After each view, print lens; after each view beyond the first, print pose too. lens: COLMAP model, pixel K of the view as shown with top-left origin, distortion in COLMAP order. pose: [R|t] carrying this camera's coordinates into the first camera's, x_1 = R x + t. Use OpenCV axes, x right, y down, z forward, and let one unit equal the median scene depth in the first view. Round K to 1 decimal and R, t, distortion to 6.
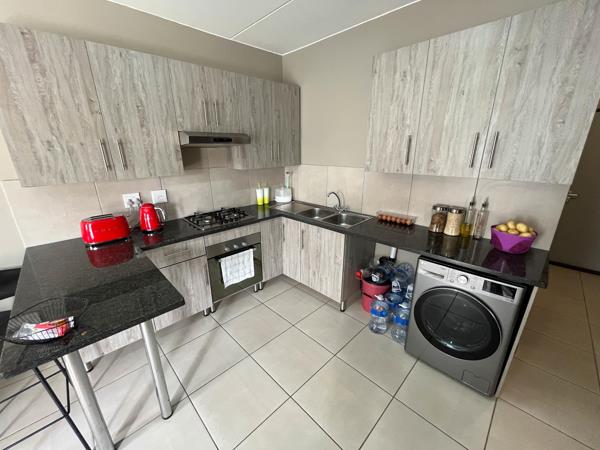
lens RADIAL K [[241.5, 0, 300.4], [0, 241.5, 223.6], [0, 0, 1]] dist [-0.003136, -0.000099]
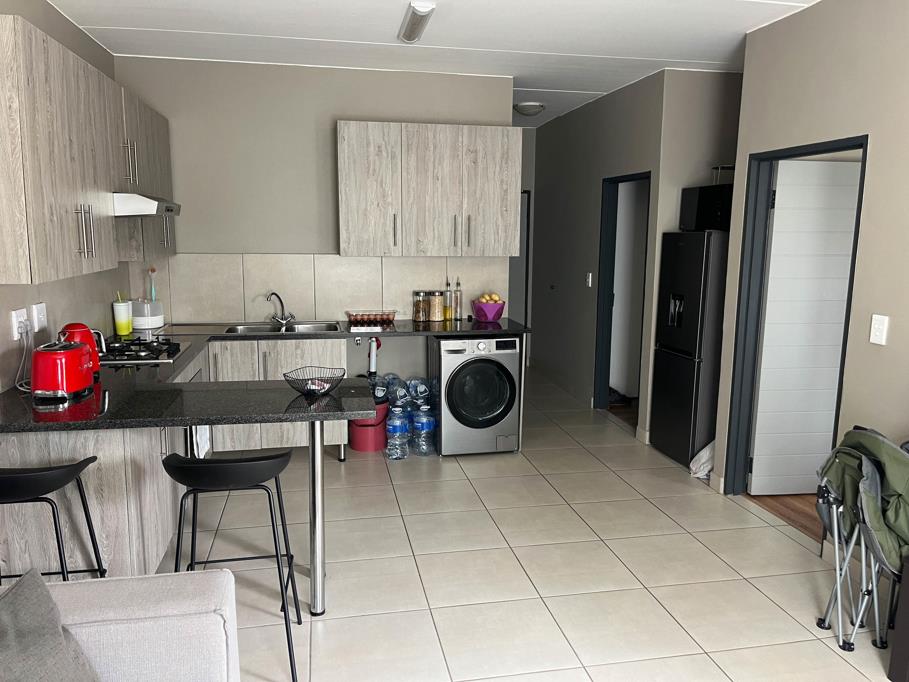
lens RADIAL K [[685.4, 0, 454.0], [0, 685.4, 340.9], [0, 0, 1]] dist [0.007431, -0.000885]
pose [[0.552191, -0.121743, 0.824781, -1.634672], [0.234232, 0.972089, -0.013332, 0.186214], [-0.800137, 0.200552, 0.565295, -0.546770]]
